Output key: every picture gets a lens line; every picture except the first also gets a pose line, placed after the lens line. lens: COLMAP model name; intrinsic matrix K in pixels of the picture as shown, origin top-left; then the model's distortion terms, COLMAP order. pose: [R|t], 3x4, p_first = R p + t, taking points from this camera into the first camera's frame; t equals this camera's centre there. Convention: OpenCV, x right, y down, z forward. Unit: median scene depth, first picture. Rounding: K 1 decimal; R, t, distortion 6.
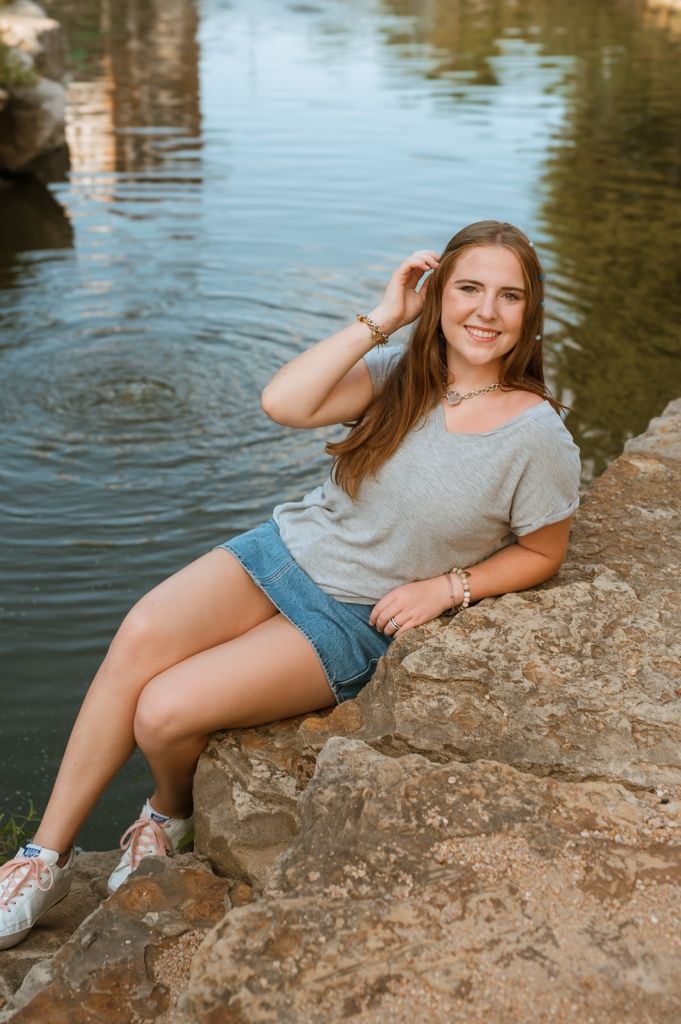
lens RADIAL K [[1439.6, 0, 340.5], [0, 1439.6, 512.0], [0, 0, 1]] dist [0.010964, -0.016339]
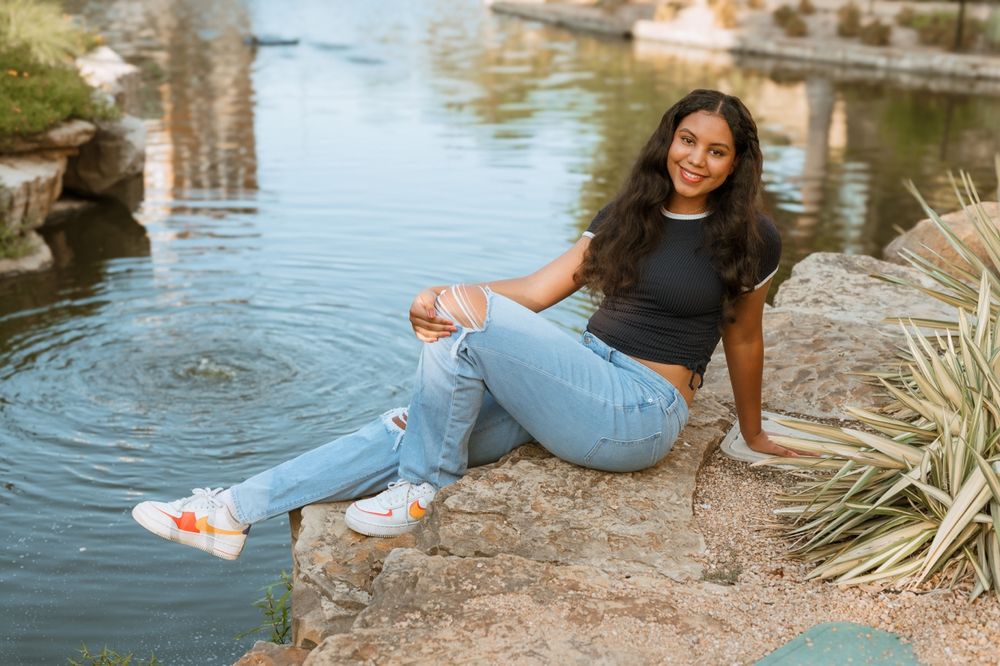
lens RADIAL K [[1405.8, 0, 500.0], [0, 1405.8, 333.0], [0, 0, 1]] dist [0.010964, -0.016339]
pose [[0.996831, -0.013298, 0.078434, -0.008177], [0.024404, 0.989511, -0.142383, 0.144271], [-0.075717, 0.143846, 0.986699, -0.376839]]
